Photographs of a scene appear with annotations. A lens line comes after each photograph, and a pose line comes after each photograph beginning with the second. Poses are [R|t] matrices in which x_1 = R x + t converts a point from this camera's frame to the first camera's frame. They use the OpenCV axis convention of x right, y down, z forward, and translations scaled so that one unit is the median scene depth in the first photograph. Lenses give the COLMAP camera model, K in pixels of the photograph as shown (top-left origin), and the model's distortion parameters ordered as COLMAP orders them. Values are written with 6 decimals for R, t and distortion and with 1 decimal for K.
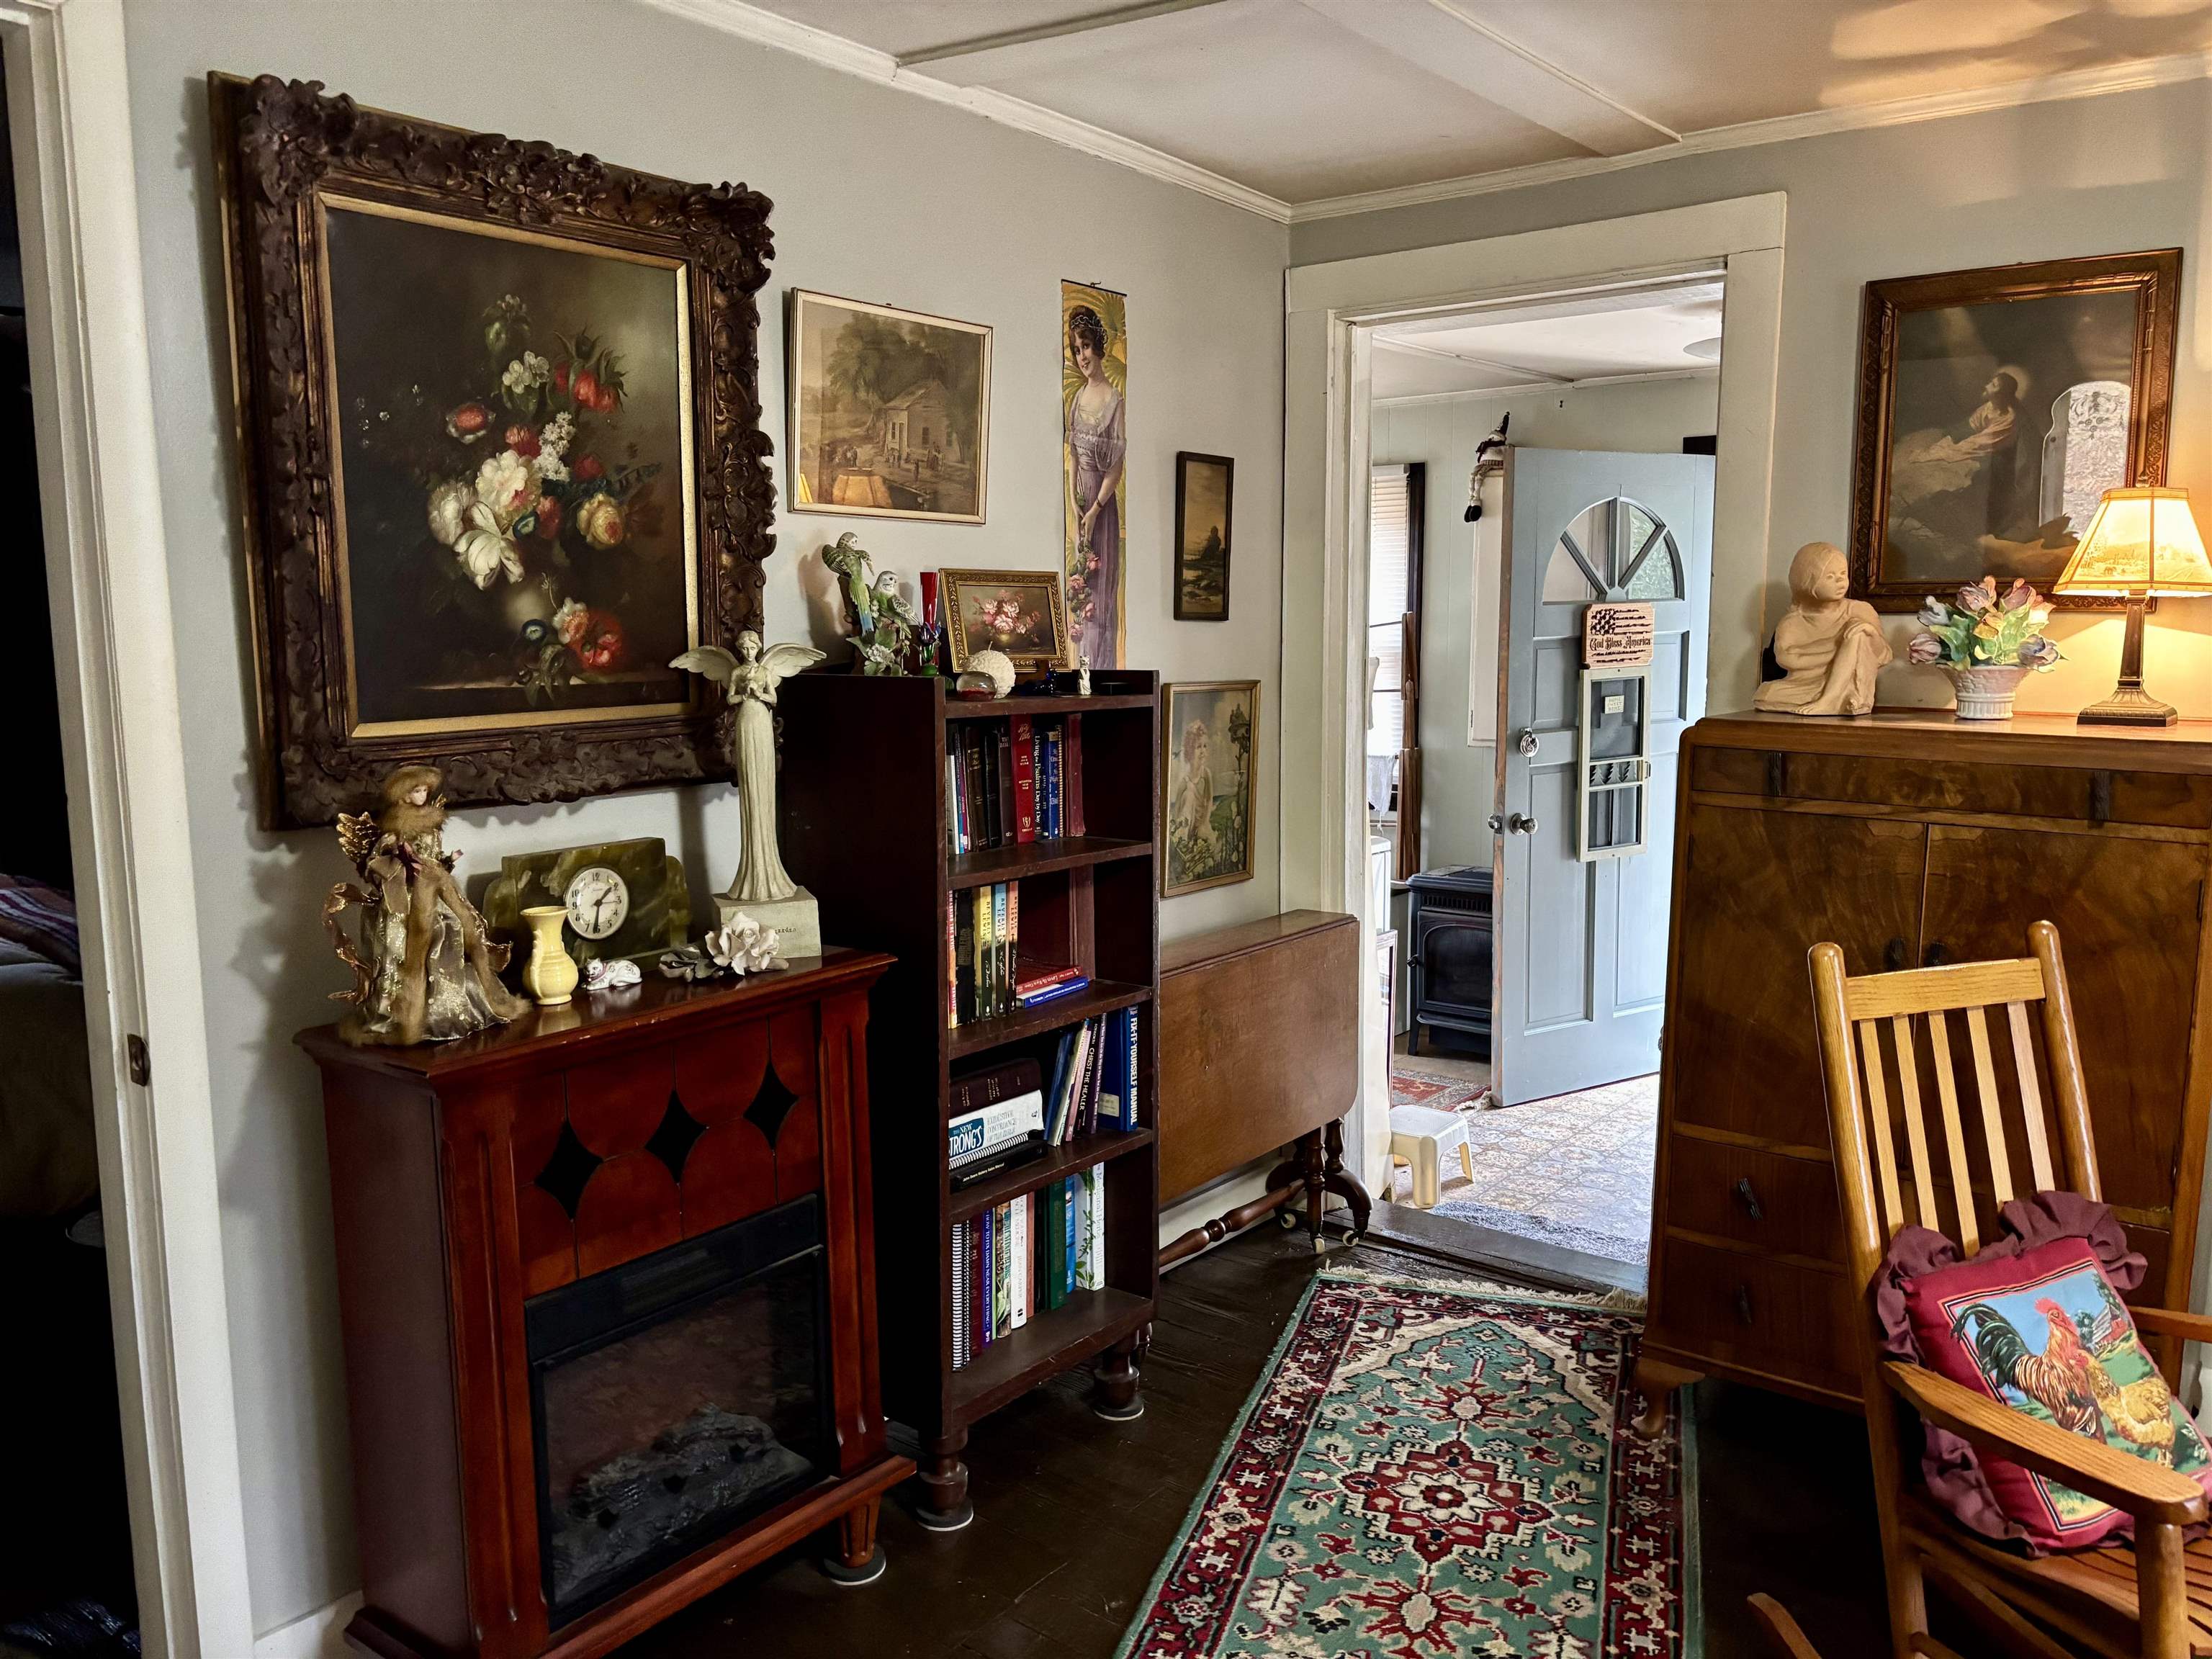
lens RADIAL K [[1648.7, 0, 1113.7], [0, 1648.7, 843.2], [0, 0, 1]] dist [0.062667, -0.084039]
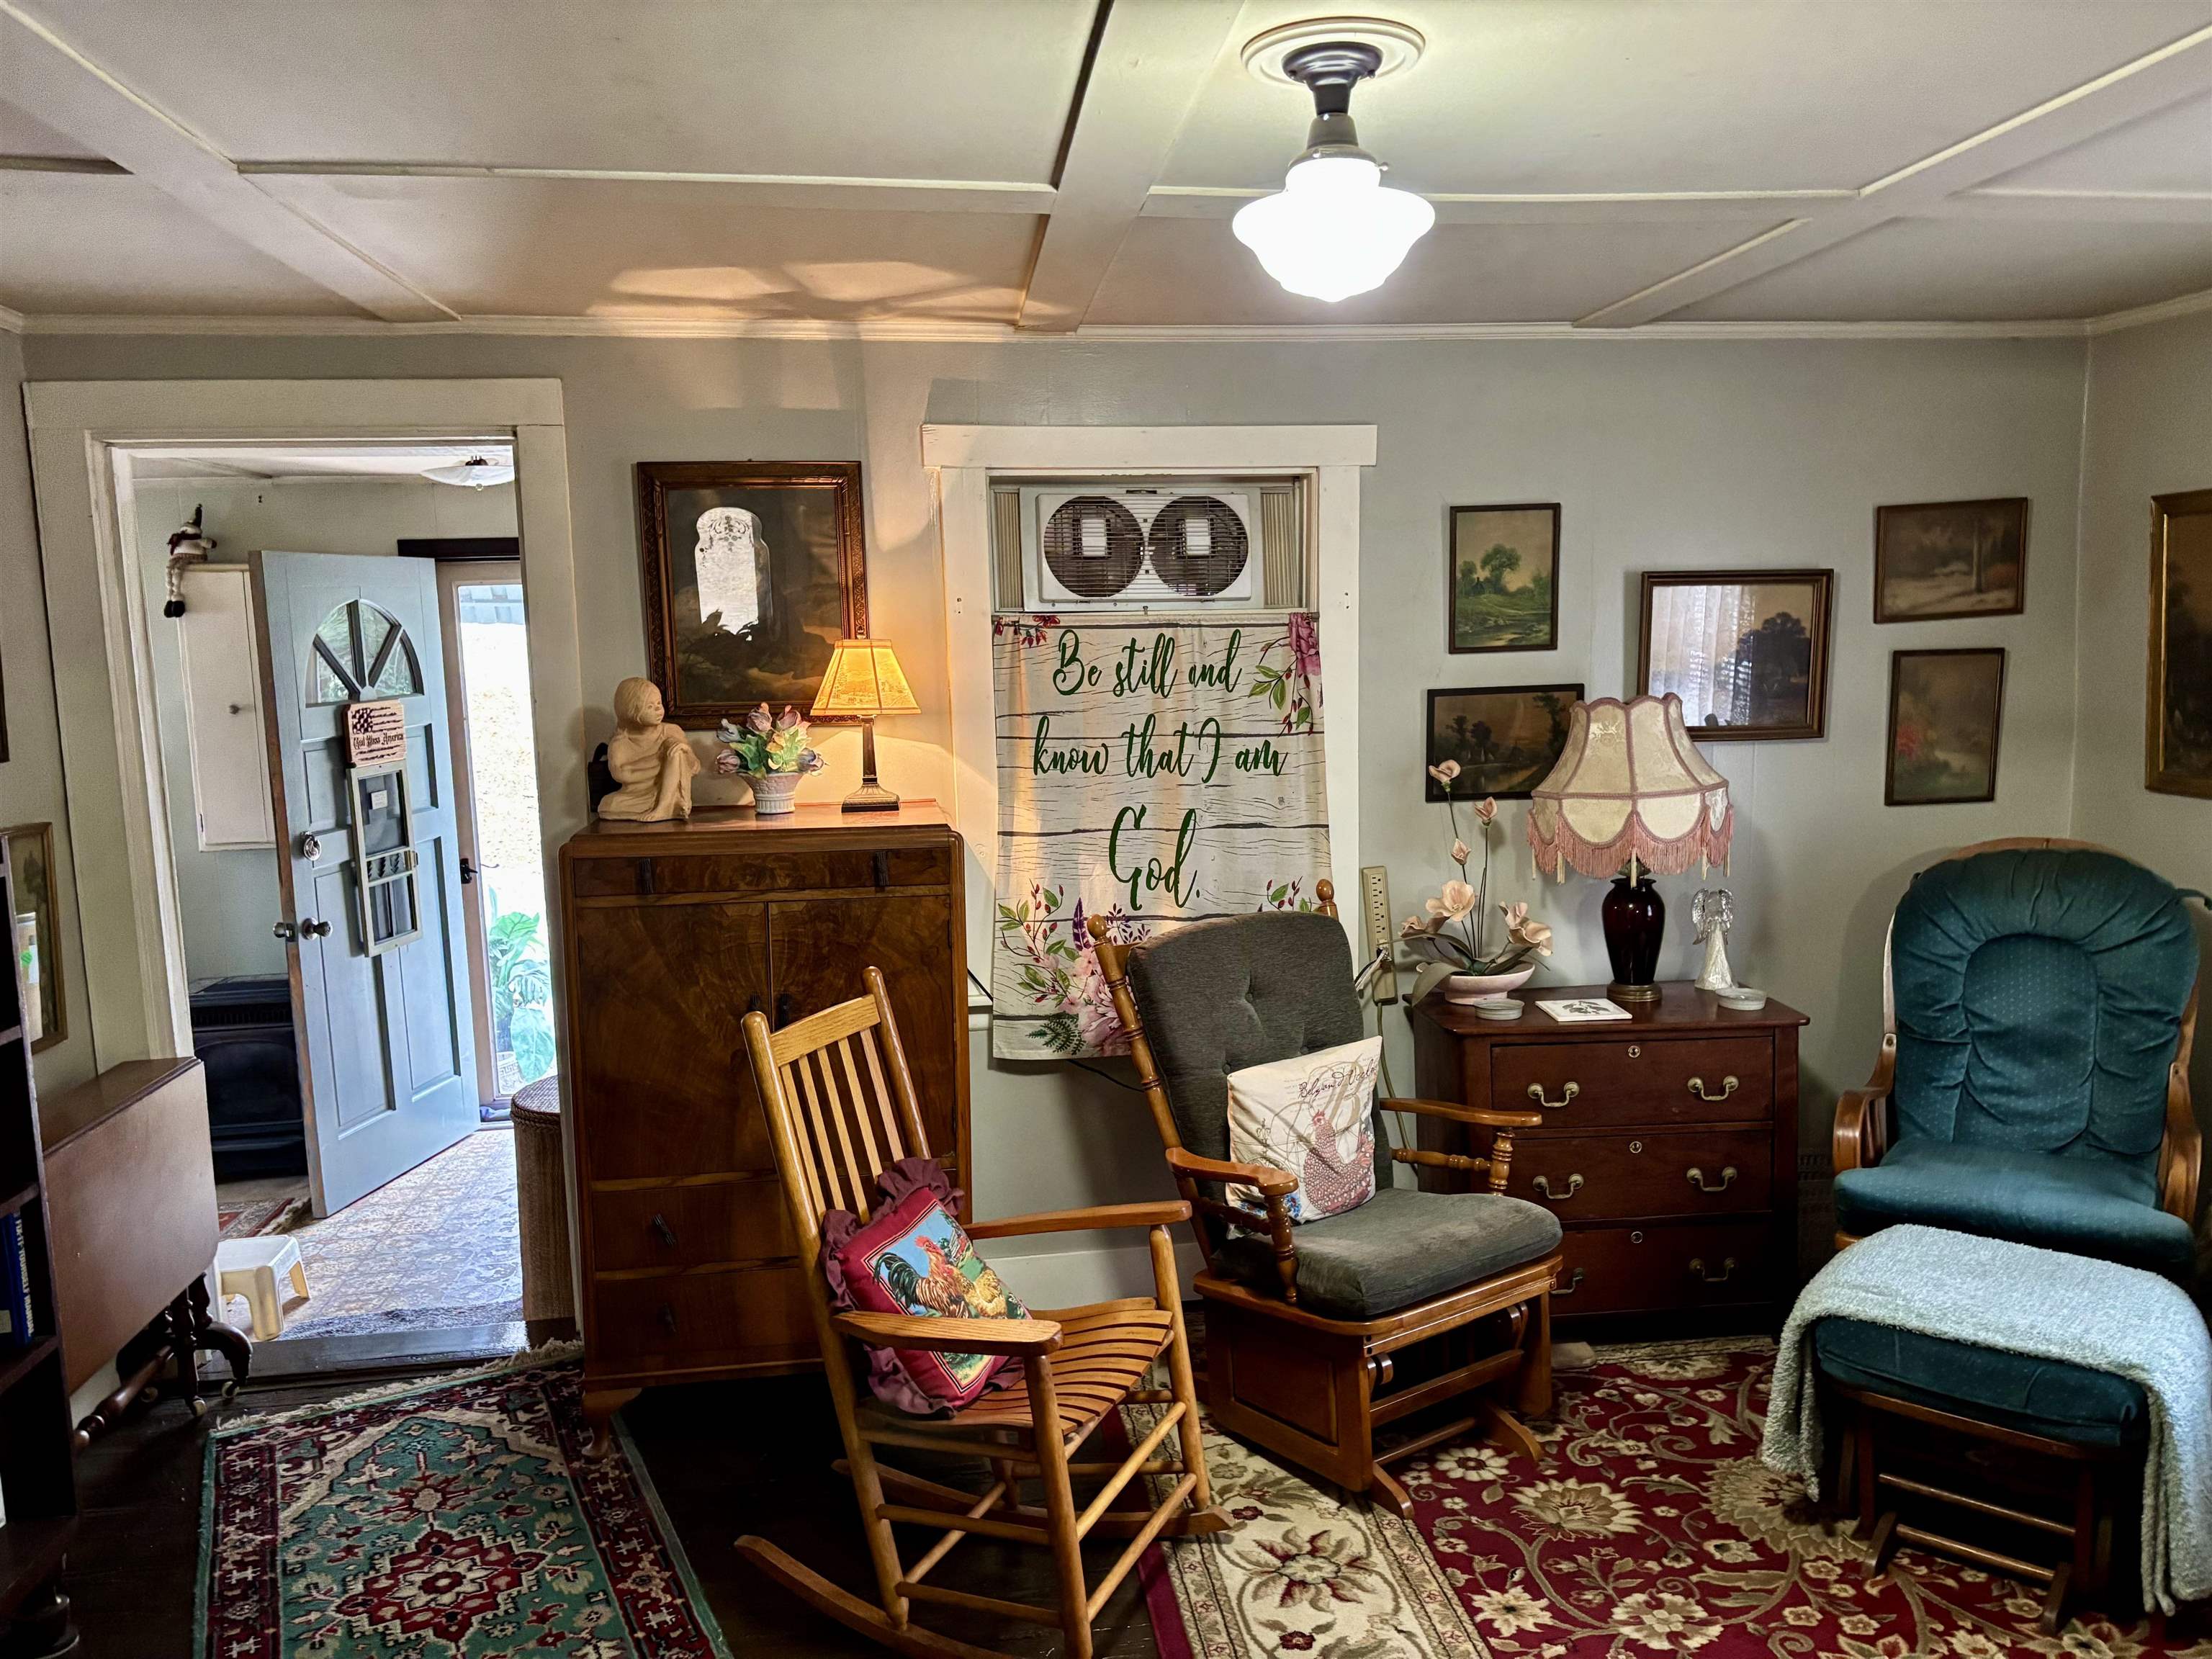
lens RADIAL K [[1717.3, 0, 1106.0], [0, 1717.3, 829.5], [0, 0, 1]] dist [0.051973, -0.122750]
pose [[0.686796, -0.107603, 0.718841, -0.247803], [0.122954, 0.991928, 0.031009, -0.067308], [-0.716375, 0.067088, 0.694482, -0.103276]]
